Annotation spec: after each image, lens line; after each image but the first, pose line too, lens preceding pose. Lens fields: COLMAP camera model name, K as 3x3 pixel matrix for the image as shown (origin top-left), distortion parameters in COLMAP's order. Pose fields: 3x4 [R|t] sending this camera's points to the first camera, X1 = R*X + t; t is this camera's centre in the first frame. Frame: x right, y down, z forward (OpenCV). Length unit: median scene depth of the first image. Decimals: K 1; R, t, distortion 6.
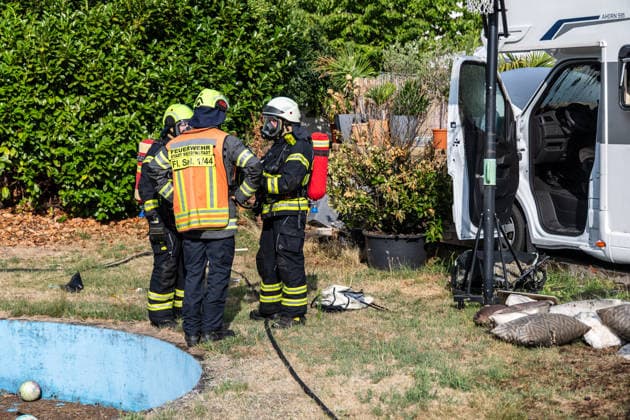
lens RADIAL K [[1334.0, 0, 315.0], [0, 1334.0, 210.0], [0, 0, 1]] dist [0.030188, 0.450841]
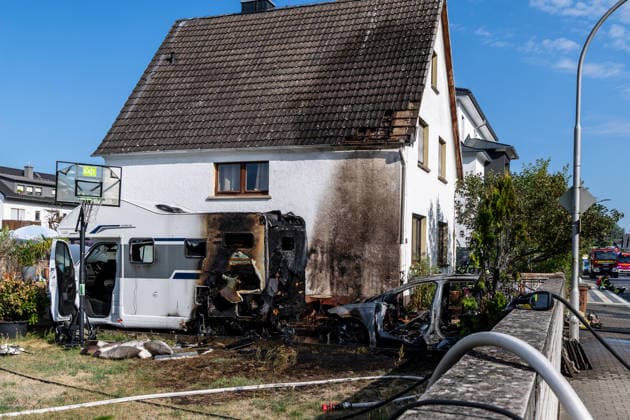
lens RADIAL K [[667.4, 0, 336.1], [0, 667.4, 272.4], [0, 0, 1]] dist [0.021208, 0.001566]
pose [[0.766323, 0.004750, 0.642438, -0.234151], [0.036043, 0.998080, -0.050373, 0.013357], [-0.641444, 0.061757, 0.764680, -0.148711]]
